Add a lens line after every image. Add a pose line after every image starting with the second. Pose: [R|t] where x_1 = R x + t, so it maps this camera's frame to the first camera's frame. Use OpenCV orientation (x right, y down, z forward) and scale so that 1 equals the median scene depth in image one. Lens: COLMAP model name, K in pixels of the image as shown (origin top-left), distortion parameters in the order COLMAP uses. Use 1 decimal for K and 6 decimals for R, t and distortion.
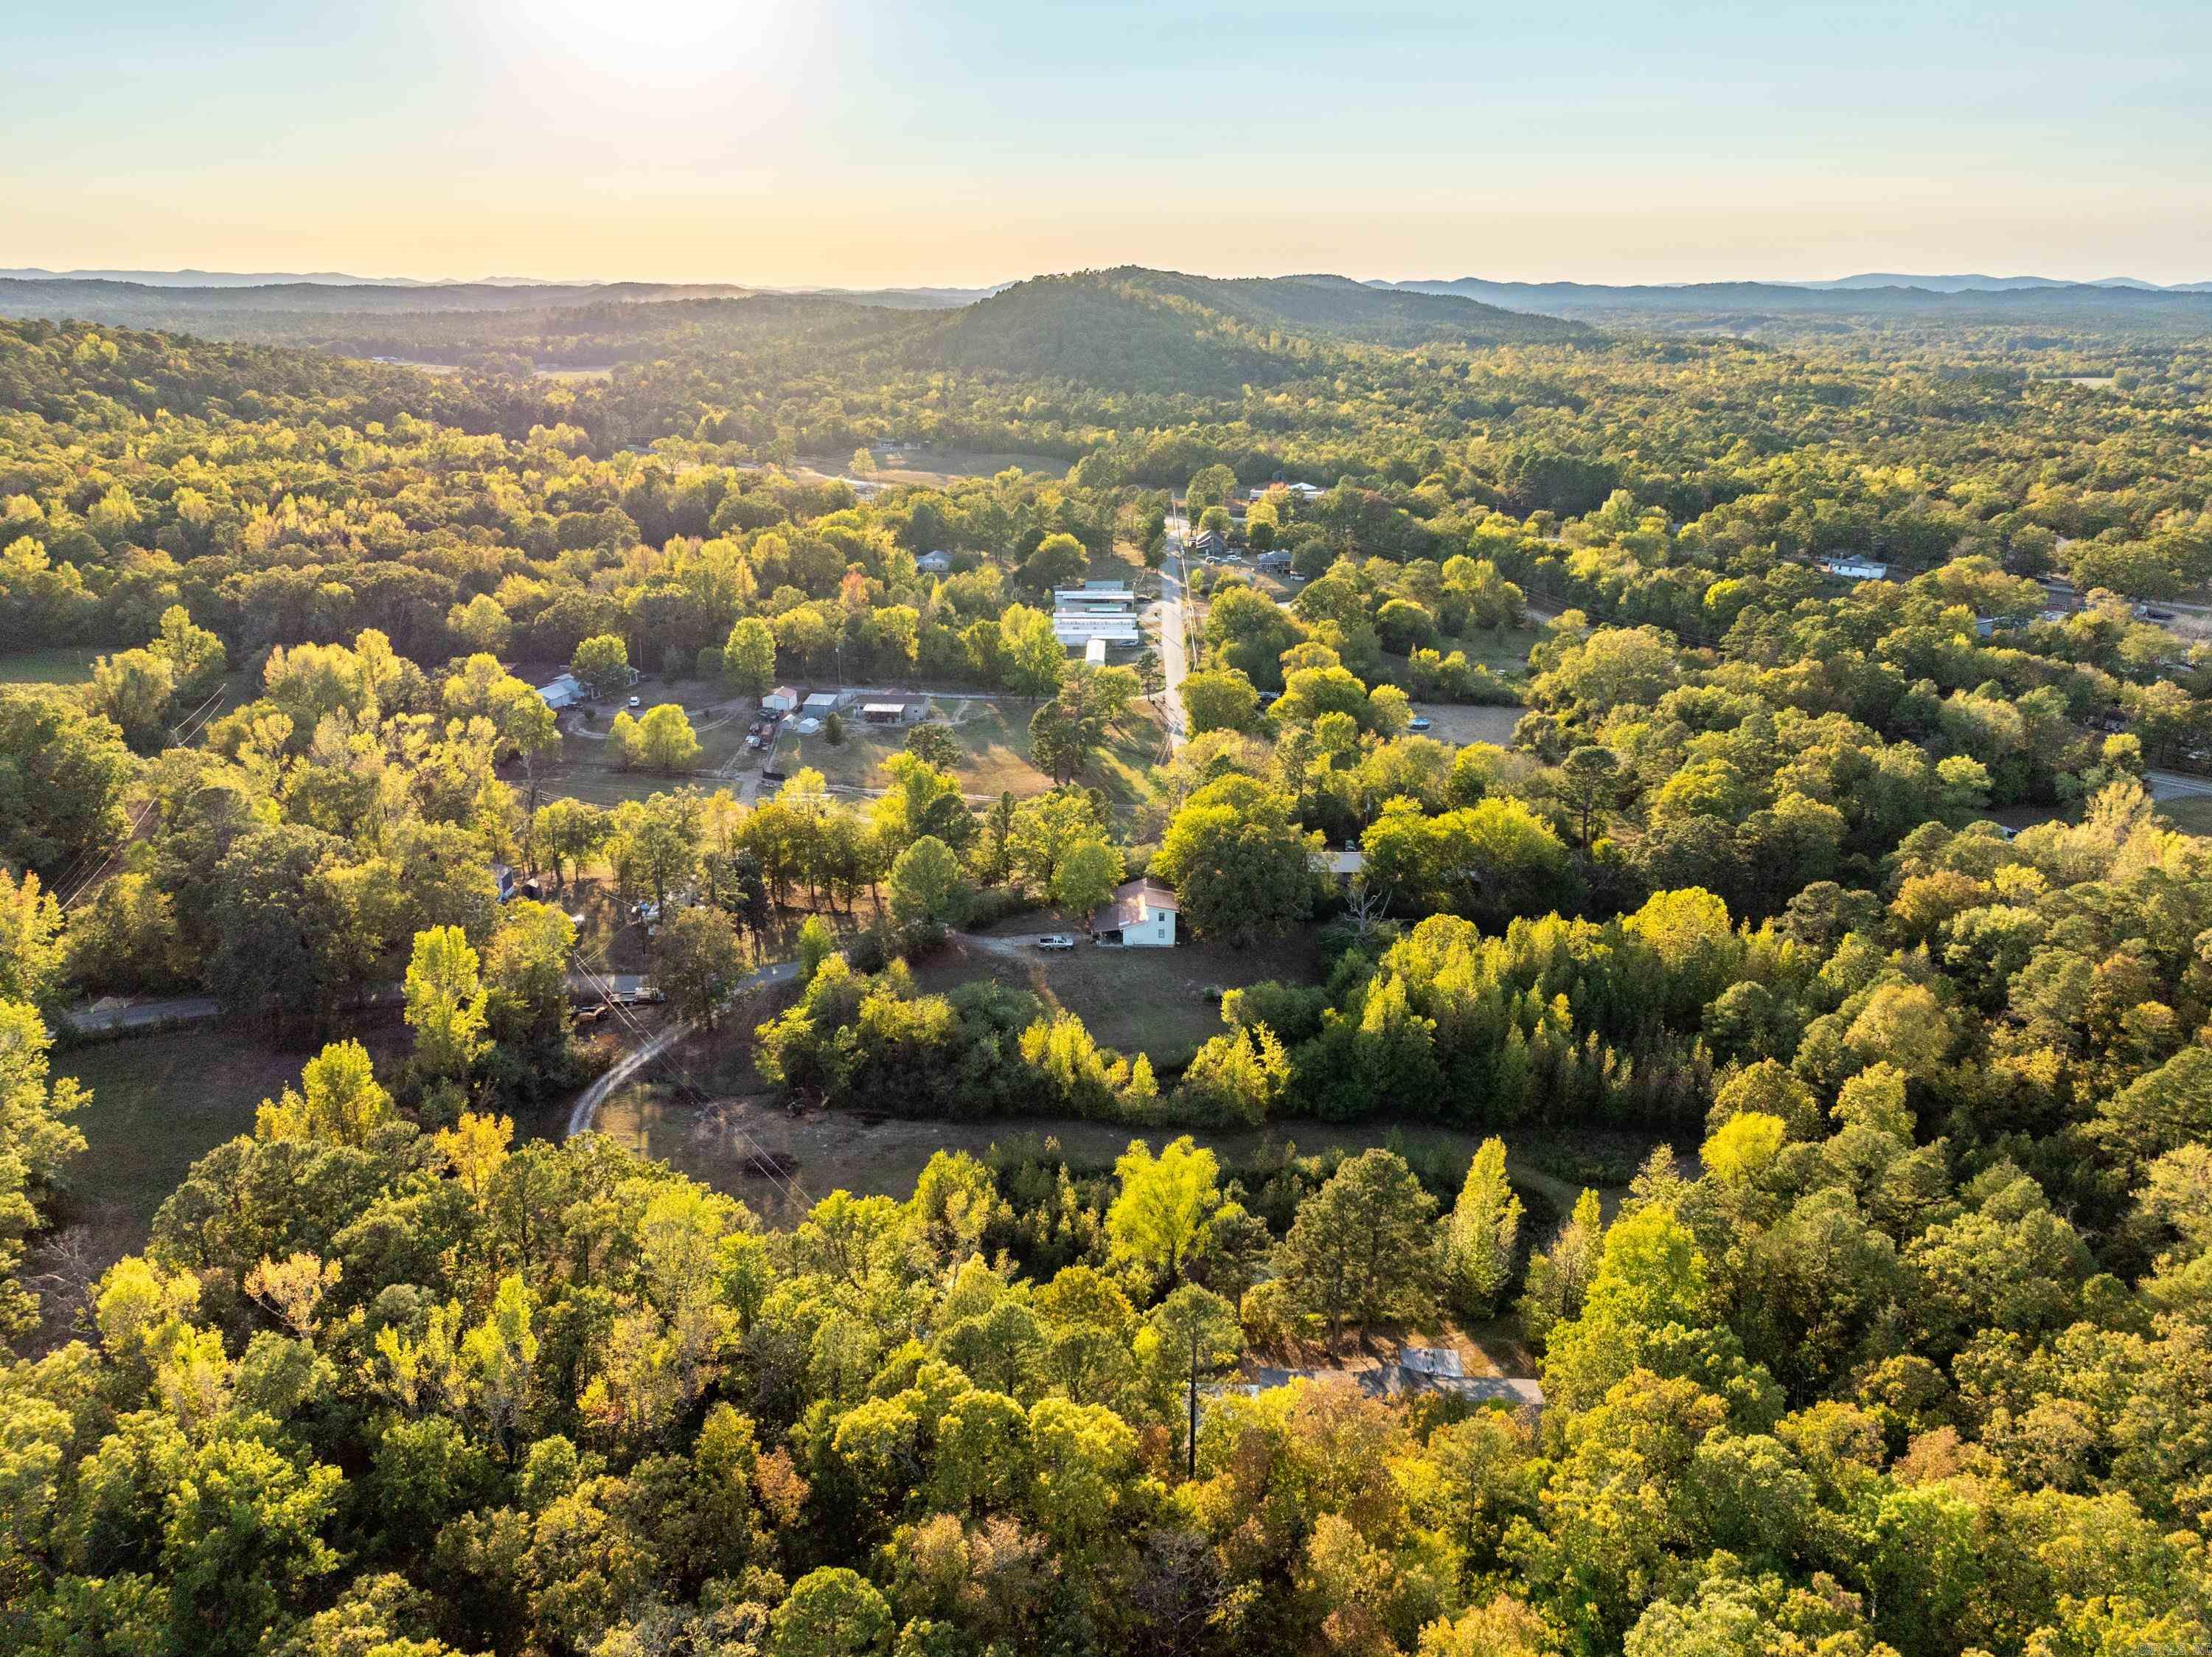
lens RADIAL K [[1501.5, 0, 1106.0], [0, 1501.5, 828.5], [0, 0, 1]] dist [-0.027981, 0.010252]
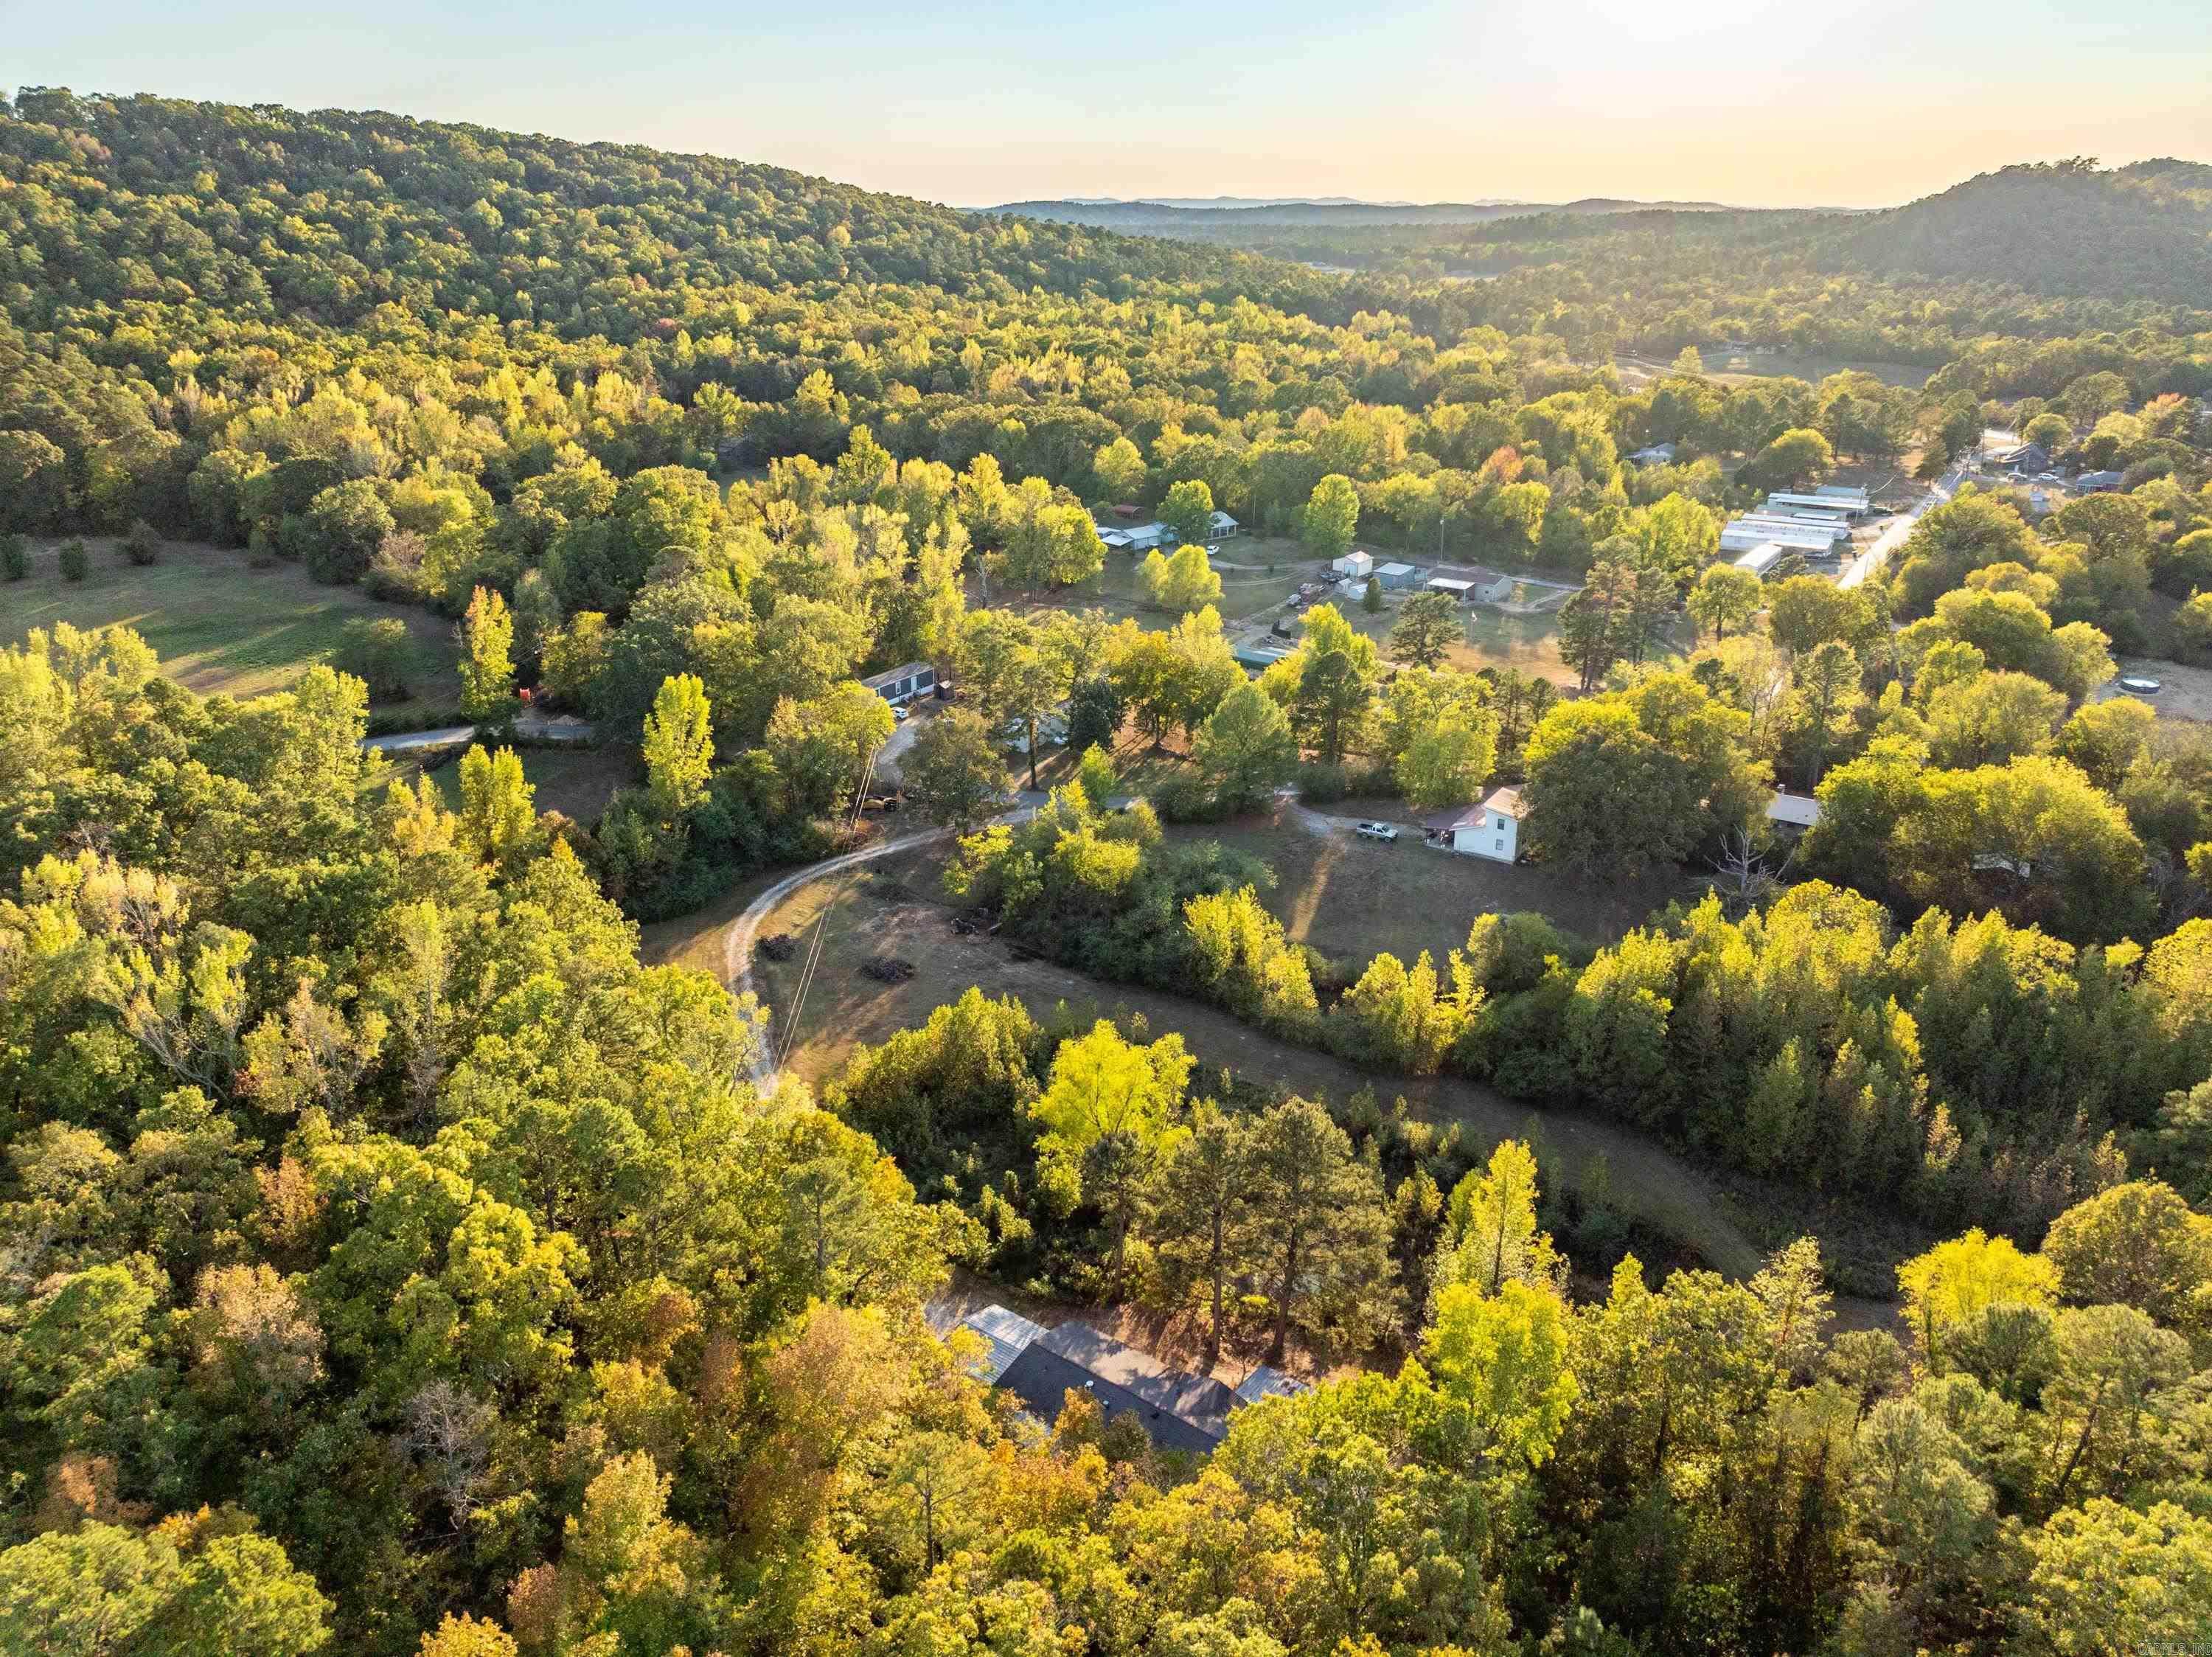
lens RADIAL K [[1501.5, 0, 1106.0], [0, 1501.5, 828.5], [0, 0, 1]] dist [-0.027981, 0.010252]
pose [[0.843854, 0.189246, -0.502091, 0.173451], [-0.161723, 0.981928, 0.098300, 0.010443], [0.511620, -0.001751, 0.859210, 0.125318]]
